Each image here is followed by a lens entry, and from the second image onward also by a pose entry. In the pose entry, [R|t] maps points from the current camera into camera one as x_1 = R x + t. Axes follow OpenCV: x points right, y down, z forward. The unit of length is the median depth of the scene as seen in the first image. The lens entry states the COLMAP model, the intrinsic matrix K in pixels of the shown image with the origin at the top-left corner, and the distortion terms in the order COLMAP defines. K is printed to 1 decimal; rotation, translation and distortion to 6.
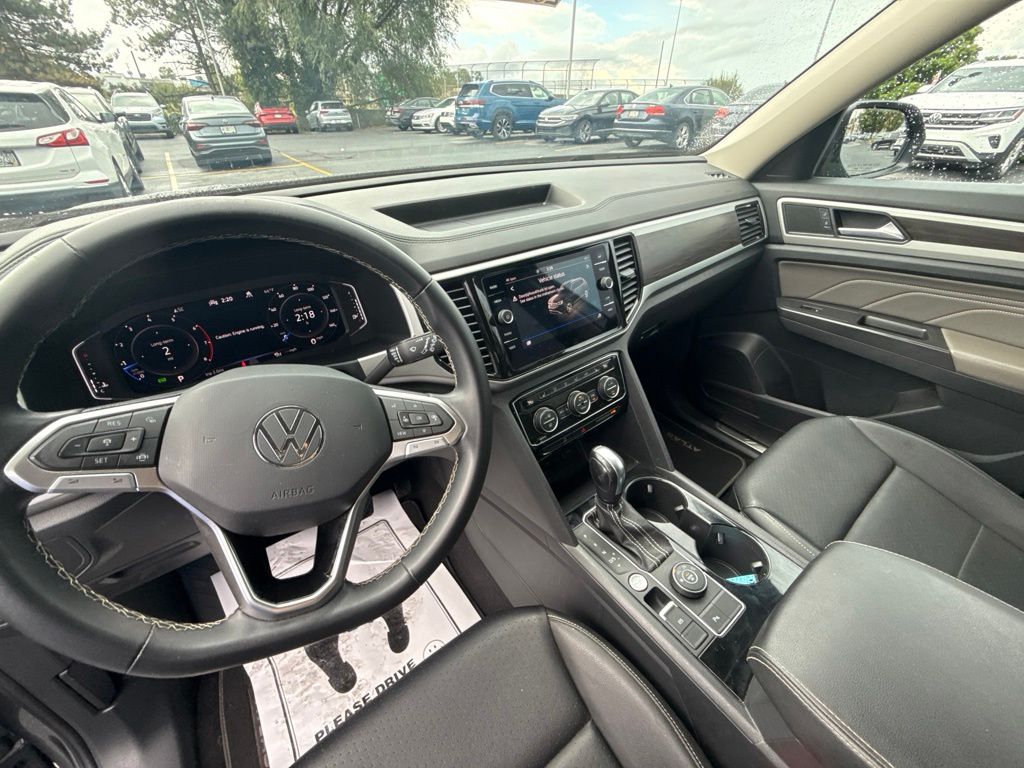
lens RADIAL K [[408.7, 0, 514.1], [0, 408.7, 386.1], [0, 0, 1]] dist [0.000676, -0.000387]
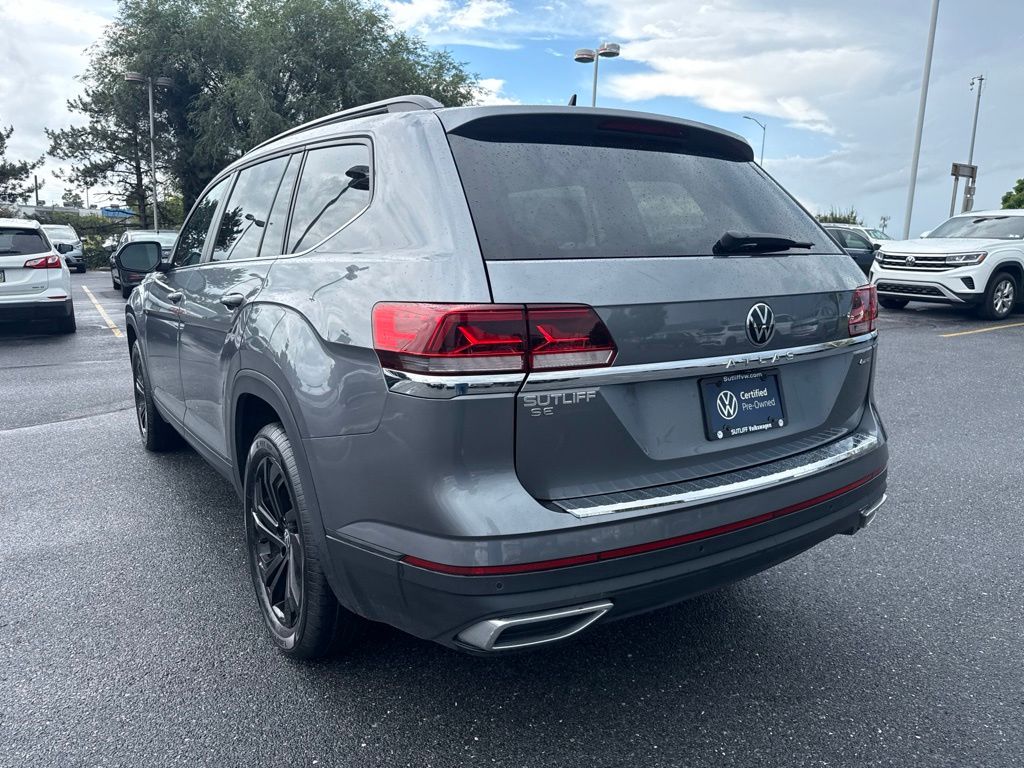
lens RADIAL K [[732.4, 0, 509.8], [0, 732.4, 386.0], [0, 0, 1]] dist [0.028362, -0.036320]
pose [[0.997699, 0.024400, -0.063250, 0.145330], [-0.047612, 0.916356, -0.397524, 0.210031], [0.048260, 0.399621, 0.915409, -0.306632]]
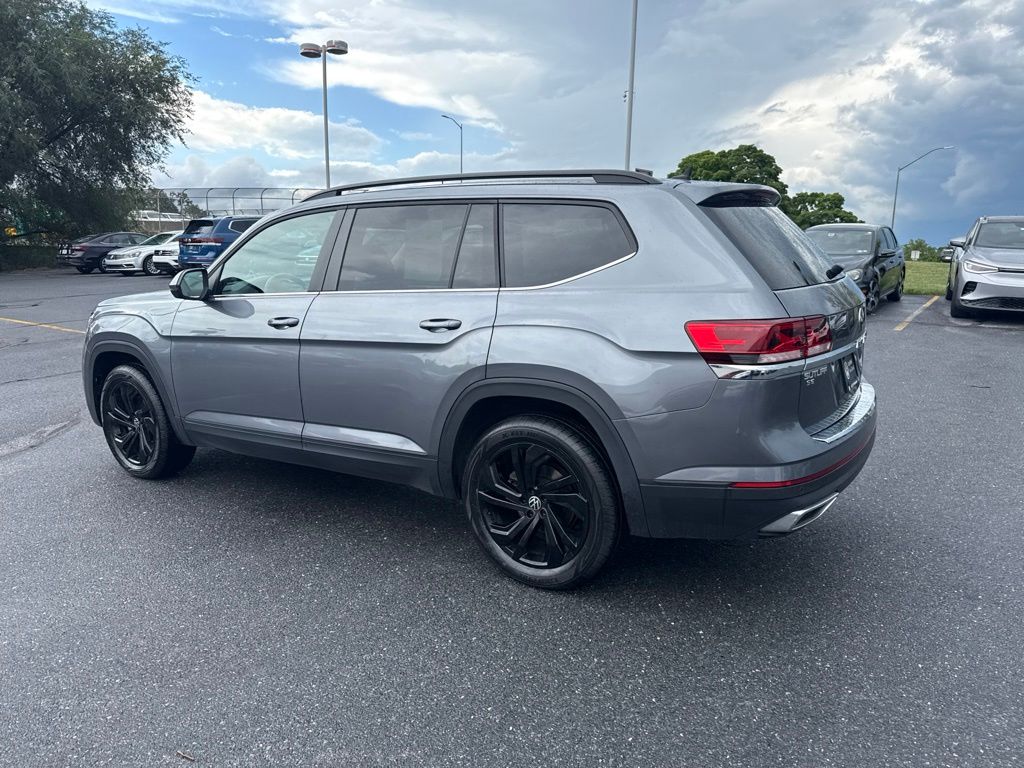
lens RADIAL K [[729.7, 0, 508.7], [0, 729.7, 391.6], [0, 0, 1]] dist [0.024879, -0.027130]
pose [[0.942947, -0.071750, 0.325120, -0.040920], [0.190694, 0.916856, -0.350730, 0.226074], [-0.272923, 0.392718, 0.878228, -0.357556]]
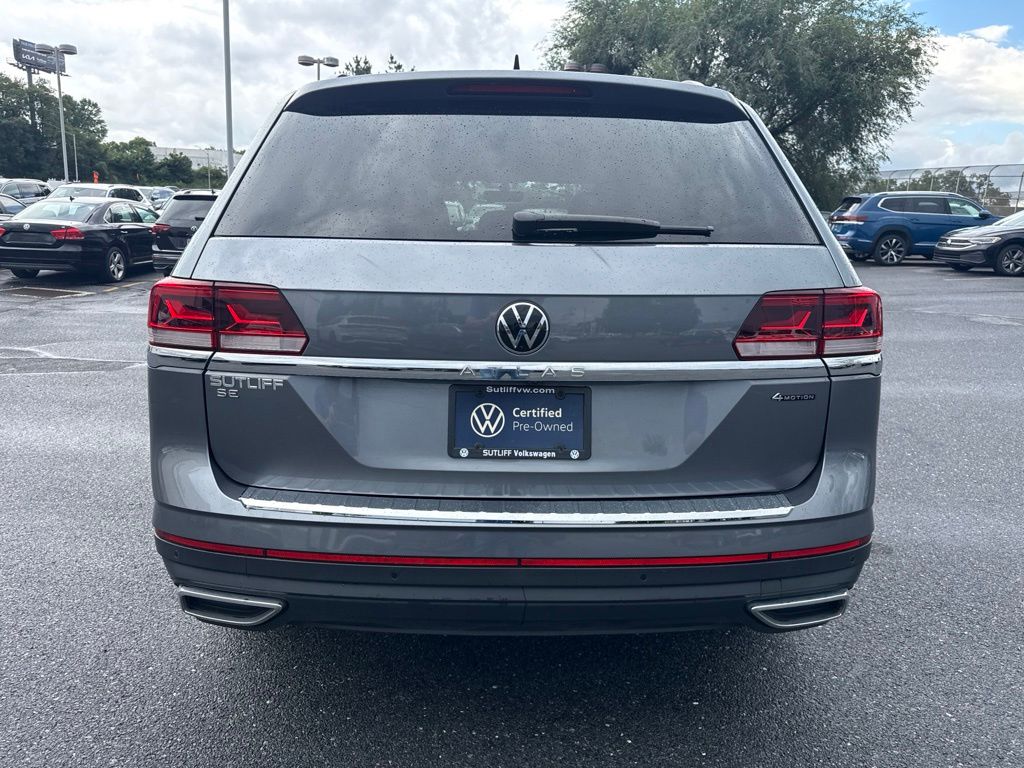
lens RADIAL K [[733.4, 0, 508.9], [0, 733.4, 381.1], [0, 0, 1]] dist [0.038970, -0.047444]
pose [[0.803841, 0.151711, -0.575172, 0.277624], [-0.356201, 0.897168, -0.261171, 0.170168], [0.476404, 0.414816, 0.775221, -0.254361]]
